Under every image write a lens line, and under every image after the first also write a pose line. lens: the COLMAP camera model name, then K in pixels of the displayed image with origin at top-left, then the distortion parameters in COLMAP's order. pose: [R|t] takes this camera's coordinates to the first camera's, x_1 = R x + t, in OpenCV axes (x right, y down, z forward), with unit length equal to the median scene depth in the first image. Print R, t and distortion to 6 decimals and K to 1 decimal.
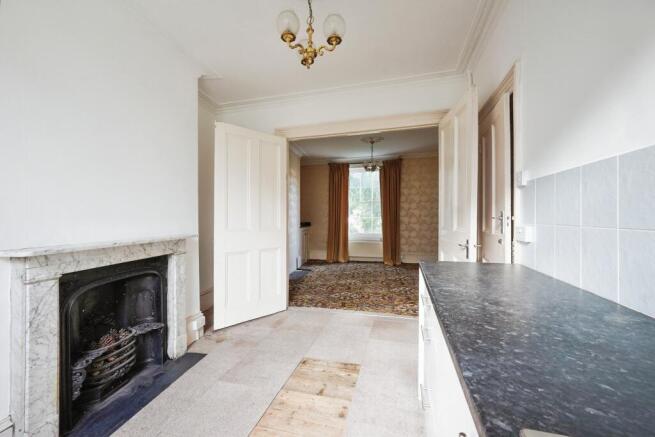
lens RADIAL K [[283.0, 0, 324.0], [0, 283.0, 218.1], [0, 0, 1]] dist [0.001488, 0.000143]
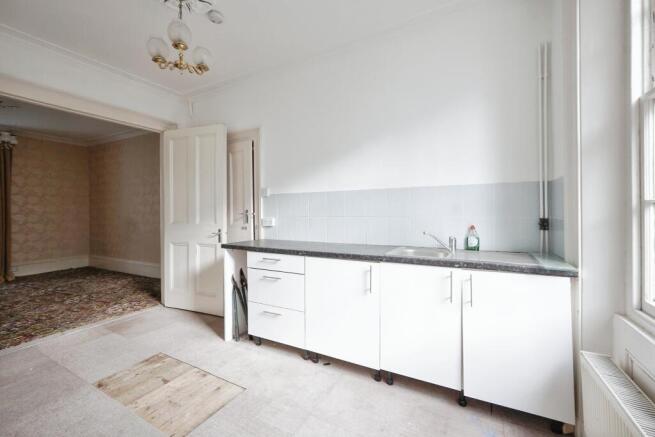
lens RADIAL K [[283.0, 0, 324.6], [0, 283.0, 215.7], [0, 0, 1]] dist [0.001488, 0.000143]
pose [[0.198465, 0.000407, 0.980108, -0.628776], [0.004784, 0.999988, -0.001384, 0.009417], [-0.980096, 0.004964, 0.198460, 0.150613]]
